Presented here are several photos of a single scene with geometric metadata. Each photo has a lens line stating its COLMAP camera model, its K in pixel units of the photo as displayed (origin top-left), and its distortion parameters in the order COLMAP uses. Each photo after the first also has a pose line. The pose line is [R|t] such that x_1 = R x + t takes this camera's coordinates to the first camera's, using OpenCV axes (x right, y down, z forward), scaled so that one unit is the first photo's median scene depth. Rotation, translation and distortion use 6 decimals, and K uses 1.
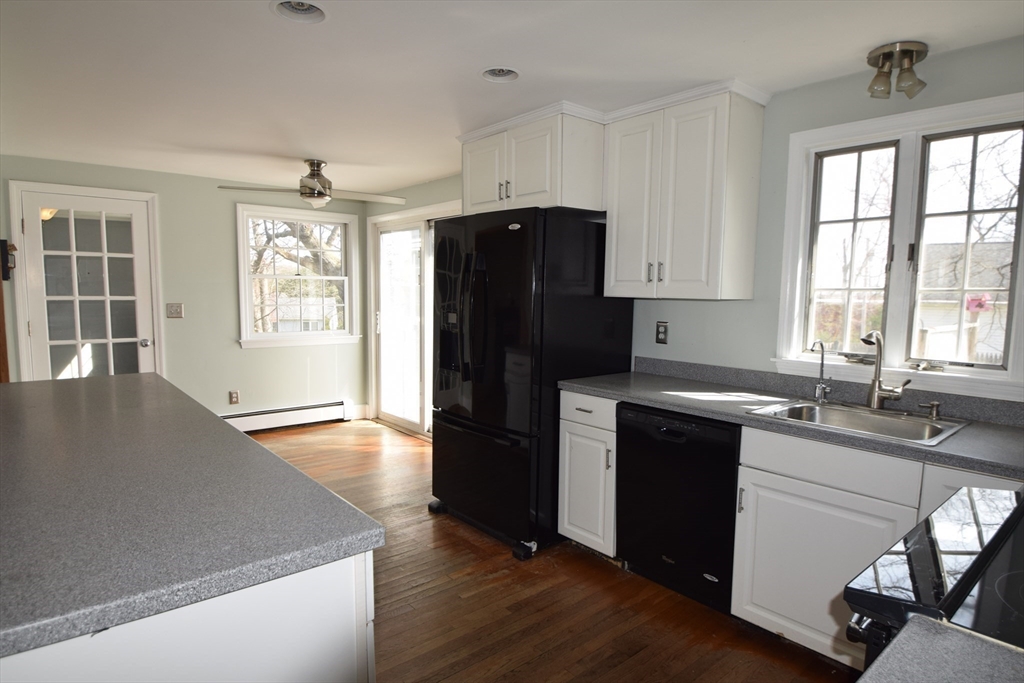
lens RADIAL K [[579.2, 0, 516.3], [0, 579.2, 350.3], [0, 0, 1]] dist [-0.028908, -0.001348]
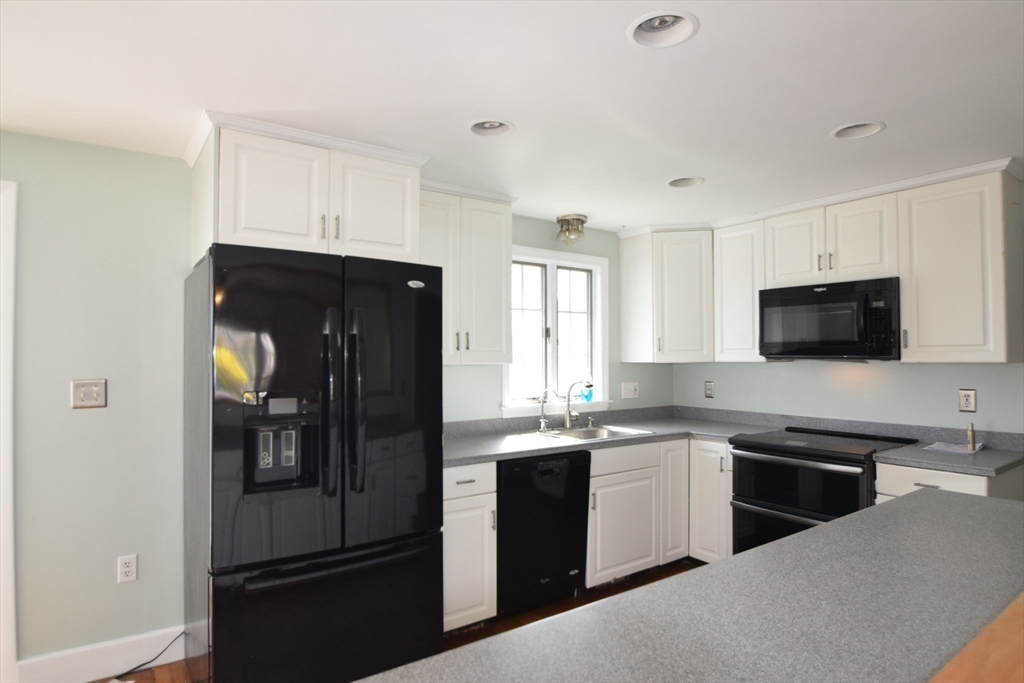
lens RADIAL K [[580.3, 0, 512.6], [0, 580.3, 352.0], [0, 0, 1]] dist [-0.020686, -0.003462]
pose [[0.083951, -0.004652, 0.996459, -0.881166], [0.104902, 0.994474, -0.004195, -0.104834], [-0.990933, 0.104883, 0.083975, 0.855227]]
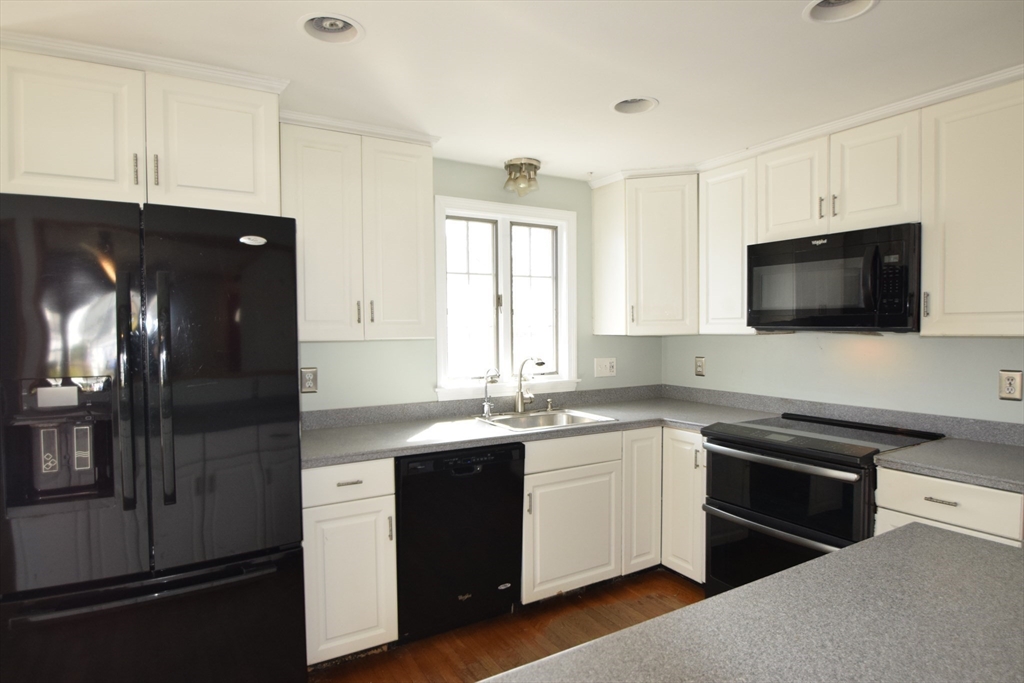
lens RADIAL K [[578.2, 0, 515.3], [0, 578.2, 351.6], [0, 0, 1]] dist [-0.018474, -0.006682]
pose [[0.167961, -0.056460, 0.984175, -0.644171], [0.110842, 0.993109, 0.038056, -0.085233], [-0.979542, 0.102696, 0.173062, 0.648214]]
